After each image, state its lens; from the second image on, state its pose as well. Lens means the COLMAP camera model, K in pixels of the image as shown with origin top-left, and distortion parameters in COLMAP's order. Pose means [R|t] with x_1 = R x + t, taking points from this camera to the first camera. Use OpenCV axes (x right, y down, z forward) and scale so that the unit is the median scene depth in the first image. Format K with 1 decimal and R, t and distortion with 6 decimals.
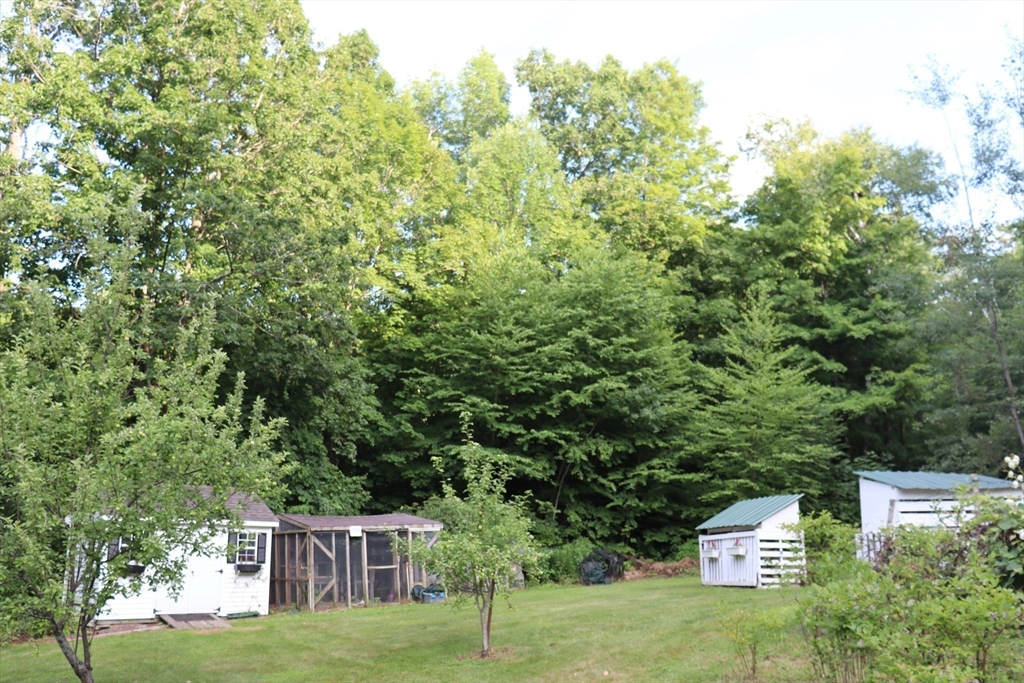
lens RADIAL K [[865.9, 0, 512.0], [0, 865.9, 341.5], [0, 0, 1]] dist [-0.206166, 0.205497]
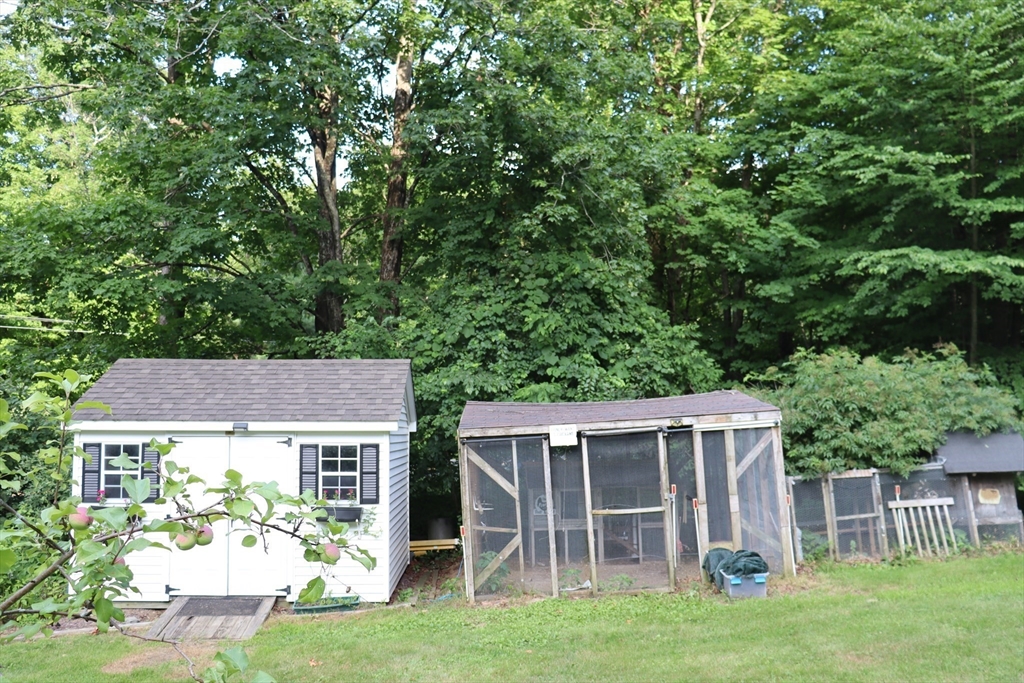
lens RADIAL K [[865.9, 0, 512.0], [0, 865.9, 341.5], [0, 0, 1]] dist [-0.206166, 0.205497]
pose [[0.784799, -0.065610, -0.616268, 0.090911], [0.154676, 0.983649, 0.092253, 0.124207], [0.600138, -0.167721, 0.782115, 0.622595]]
